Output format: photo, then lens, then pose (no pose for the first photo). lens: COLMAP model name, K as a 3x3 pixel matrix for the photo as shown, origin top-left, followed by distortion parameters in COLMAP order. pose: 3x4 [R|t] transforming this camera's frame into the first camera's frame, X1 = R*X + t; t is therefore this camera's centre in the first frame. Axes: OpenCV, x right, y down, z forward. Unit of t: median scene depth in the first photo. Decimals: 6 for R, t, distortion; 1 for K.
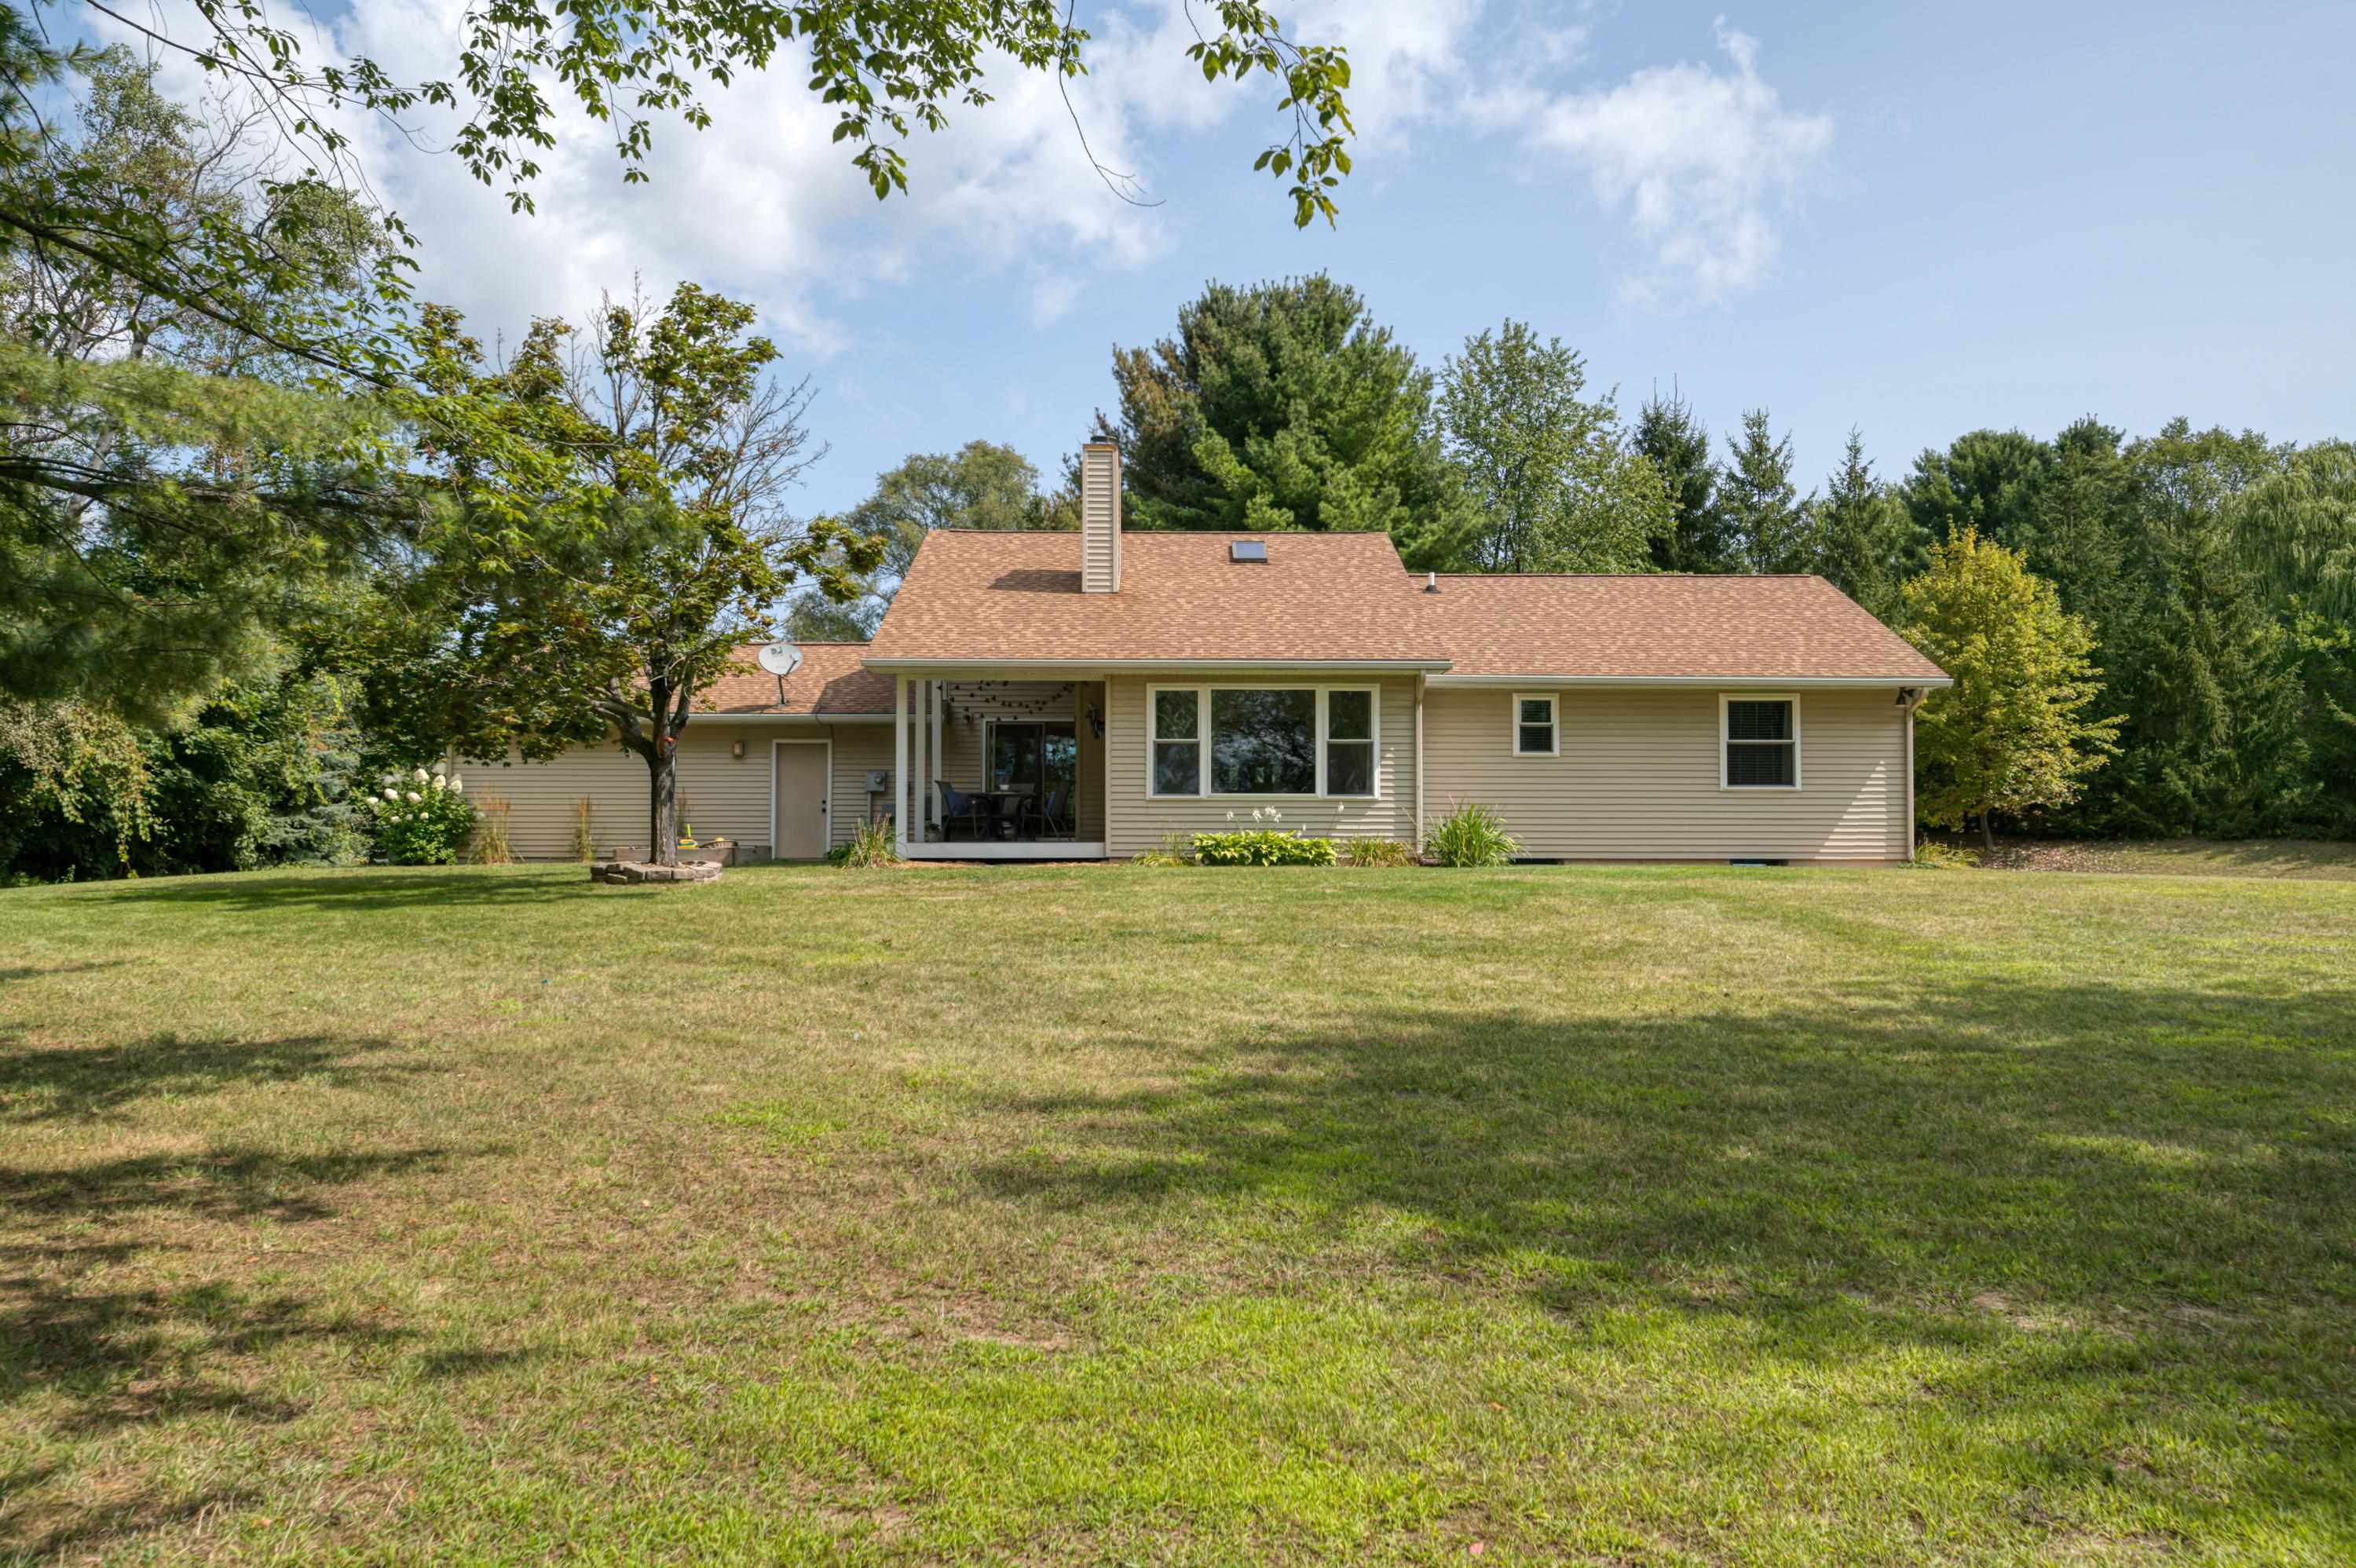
lens RADIAL K [[1954.3, 0, 1177.4], [0, 1954.3, 790.9], [0, 0, 1]] dist [0.035201, -0.007052]
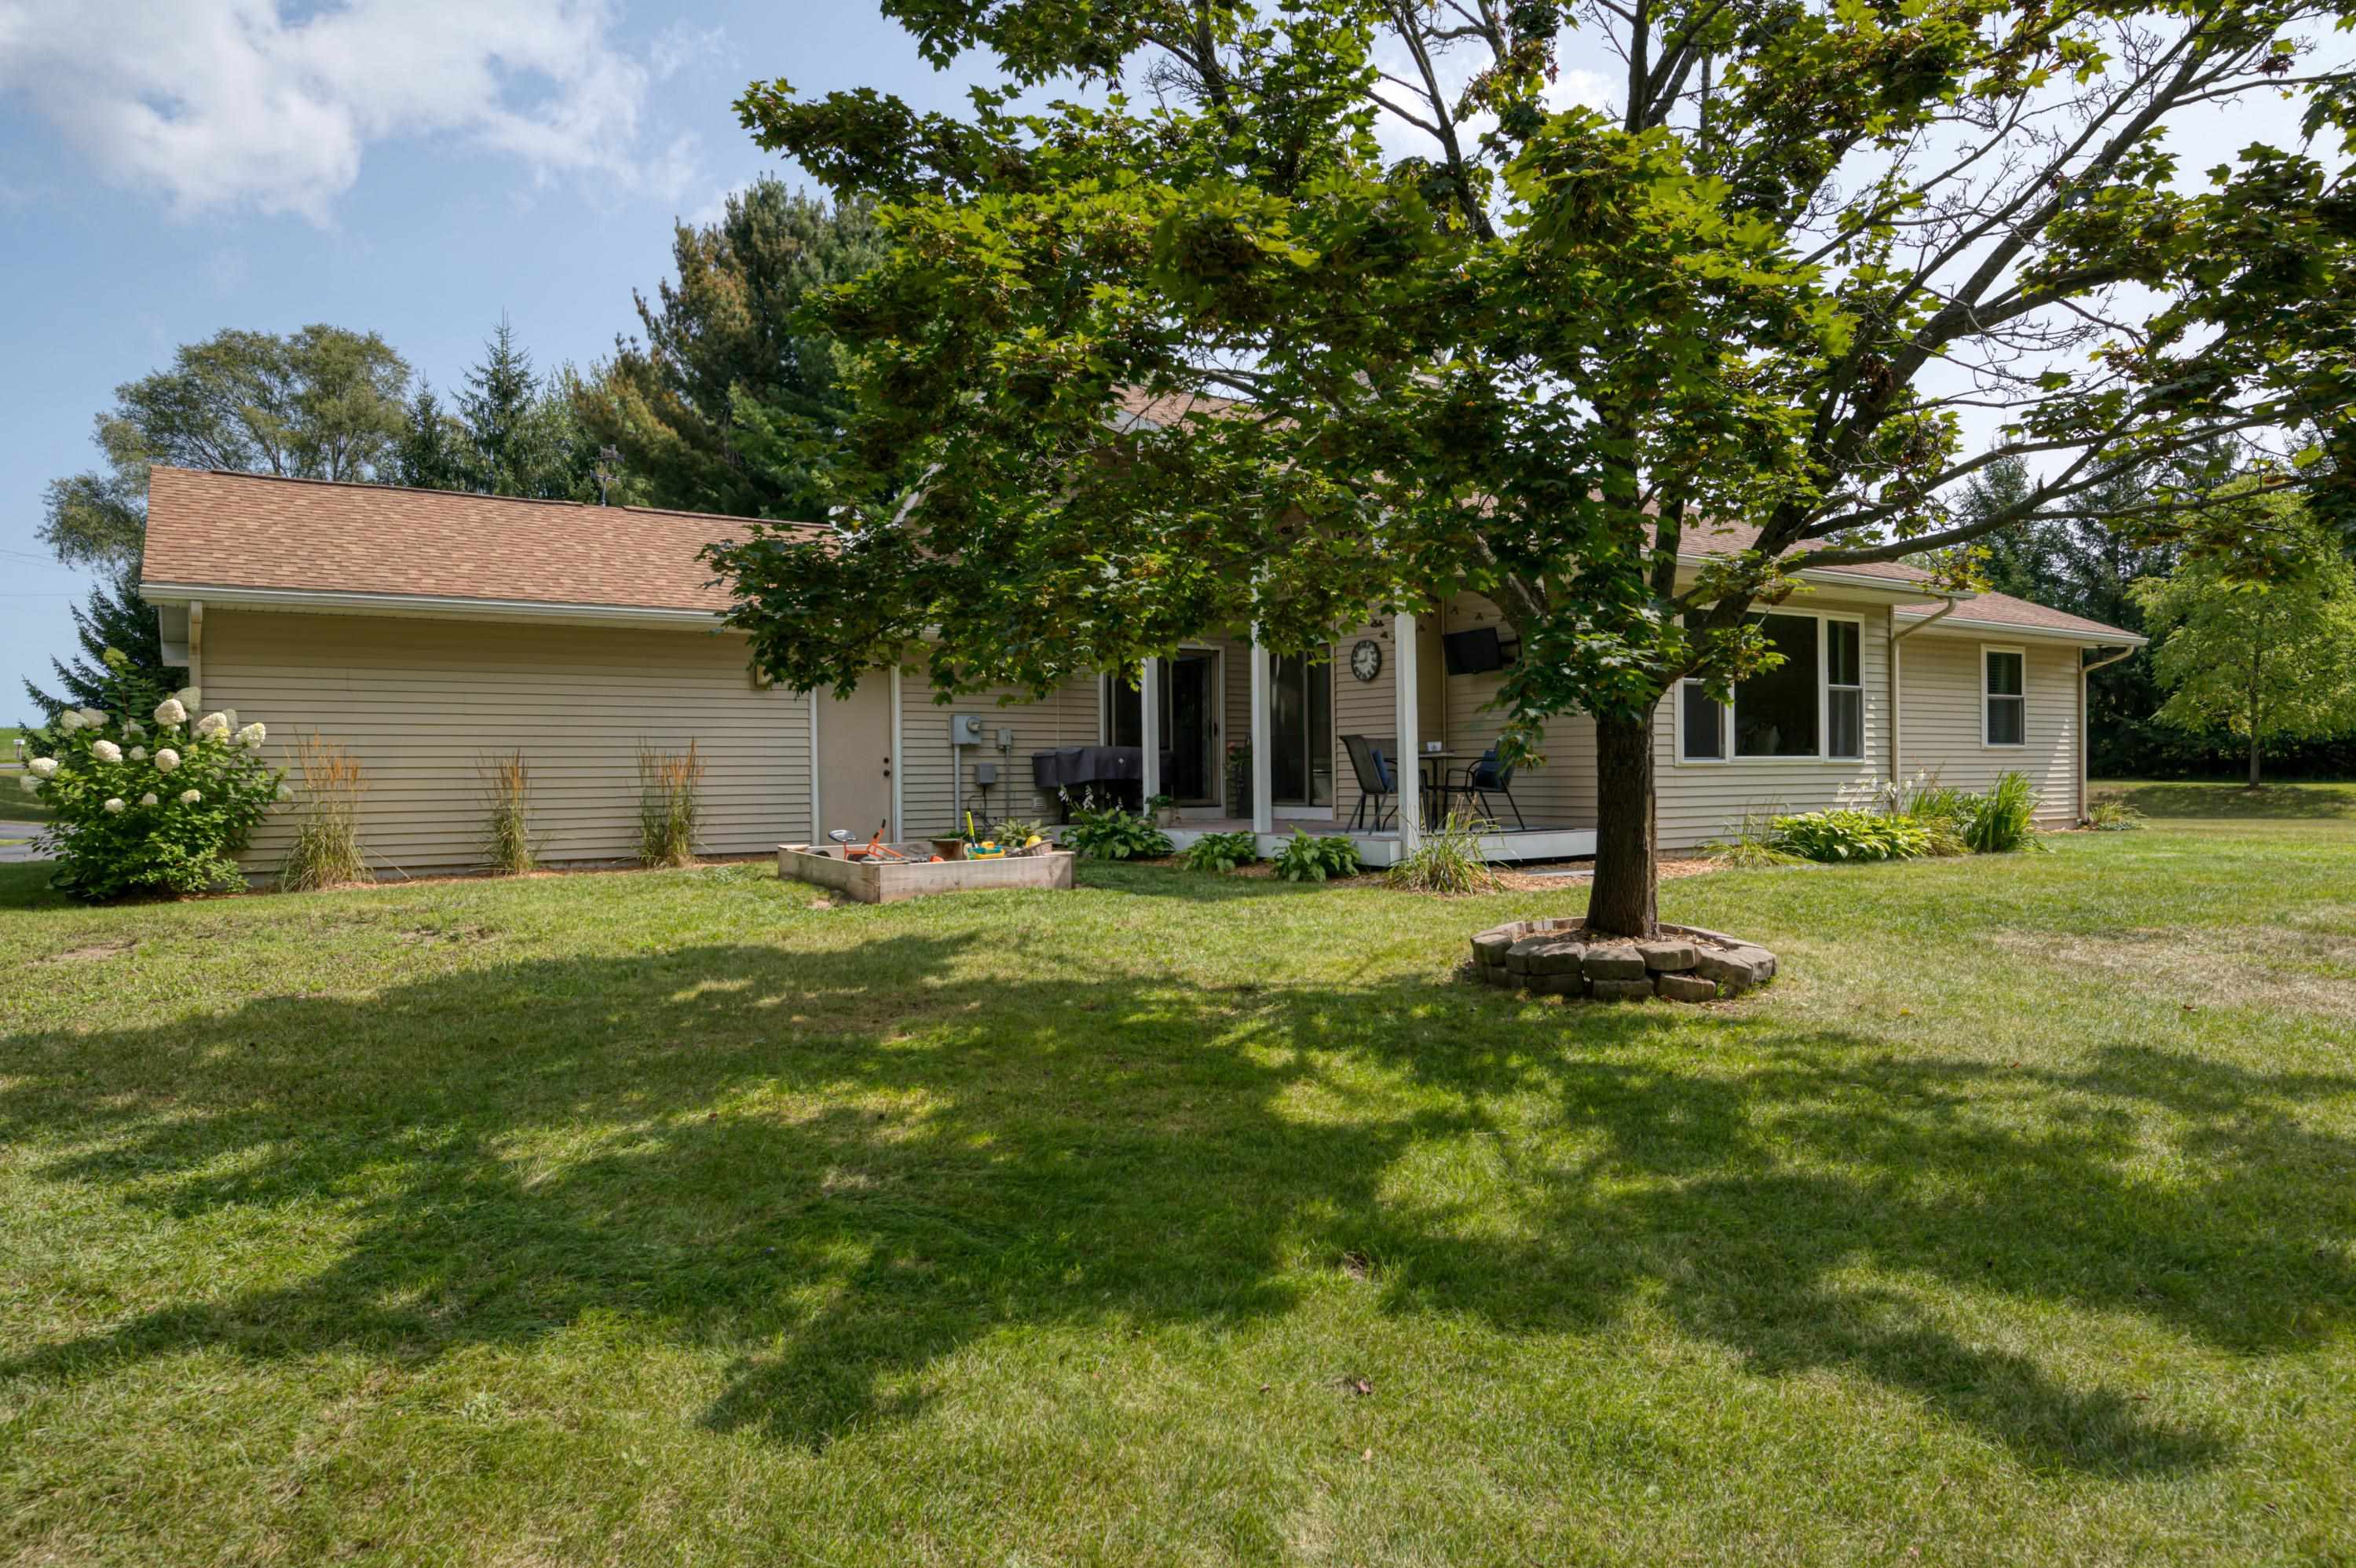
lens RADIAL K [[1479.5, 0, 1178.4], [0, 1479.5, 776.6], [0, 0, 1]] dist [0.029762, 0.000180]
pose [[0.837951, -0.010145, 0.545652, -0.380743], [-0.009766, 0.999388, 0.033578, -0.006585], [-0.545659, -0.033465, 0.837339, 0.564303]]
